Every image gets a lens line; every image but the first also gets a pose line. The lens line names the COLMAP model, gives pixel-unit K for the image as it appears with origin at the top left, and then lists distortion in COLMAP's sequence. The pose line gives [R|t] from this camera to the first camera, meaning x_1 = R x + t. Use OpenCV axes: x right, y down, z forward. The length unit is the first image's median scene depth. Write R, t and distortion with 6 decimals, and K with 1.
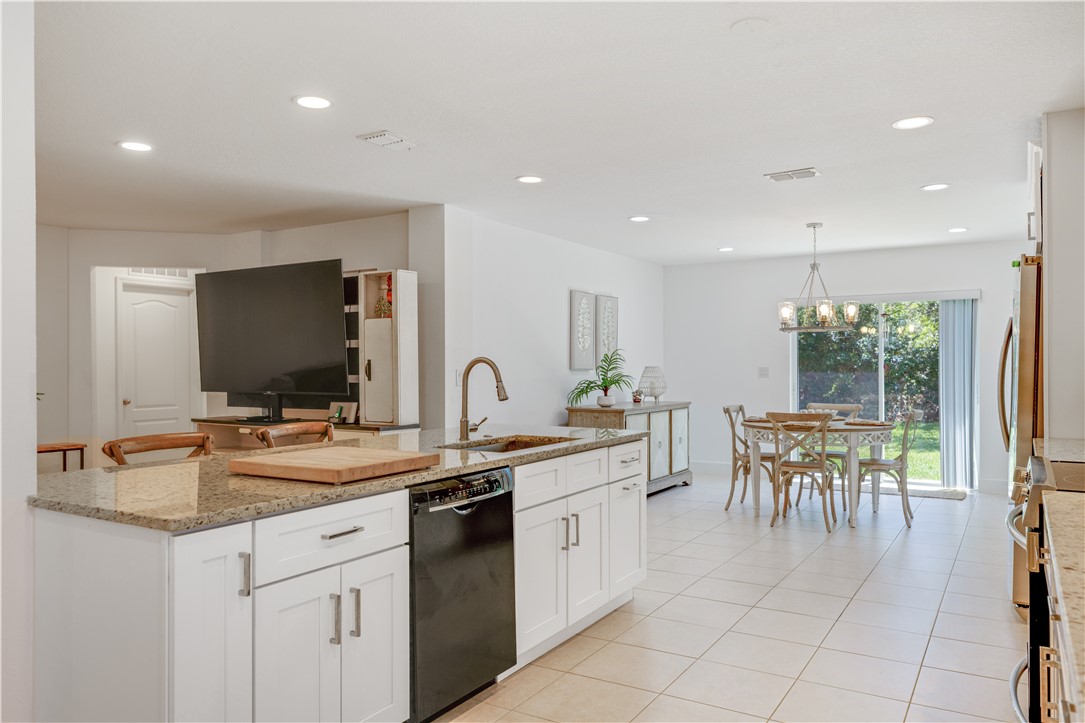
lens RADIAL K [[791.4, 0, 539.0], [0, 791.4, 364.1], [0, 0, 1]] dist [0.003524, -0.001034]
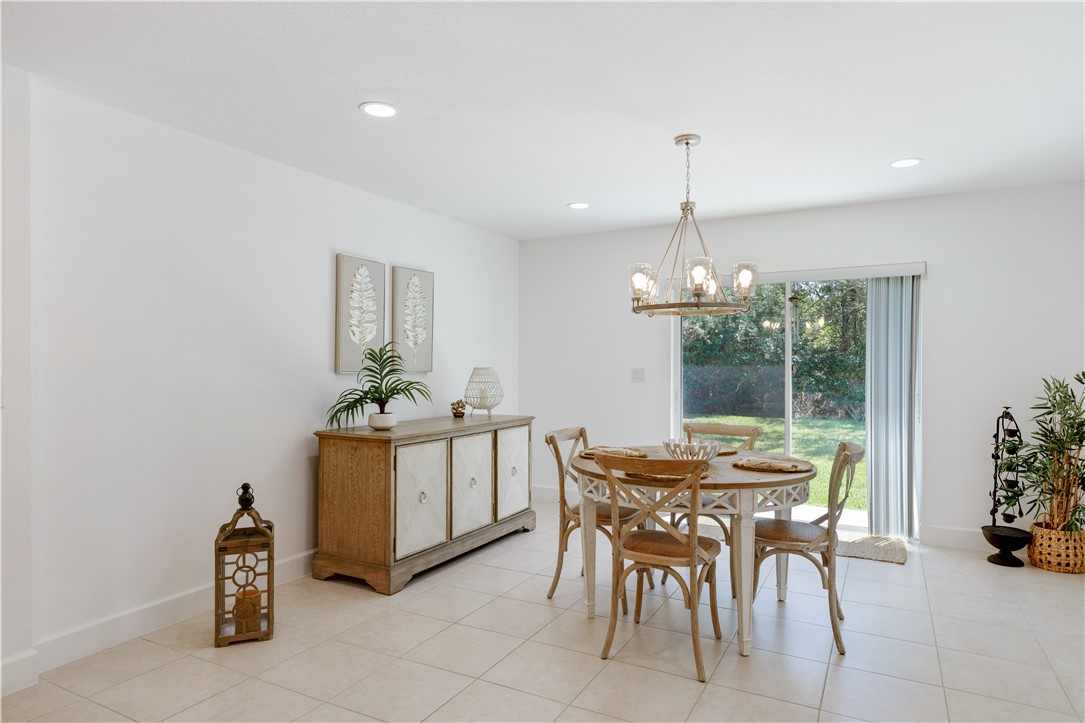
lens RADIAL K [[640.3, 0, 543.7], [0, 640.3, 366.2], [0, 0, 1]] dist [0.005759, 0.000893]
pose [[0.998552, 0.002981, 0.053710, 0.187485], [-0.003321, 0.999975, 0.006252, -0.002622], [-0.053690, -0.006421, 0.998537, 0.453126]]
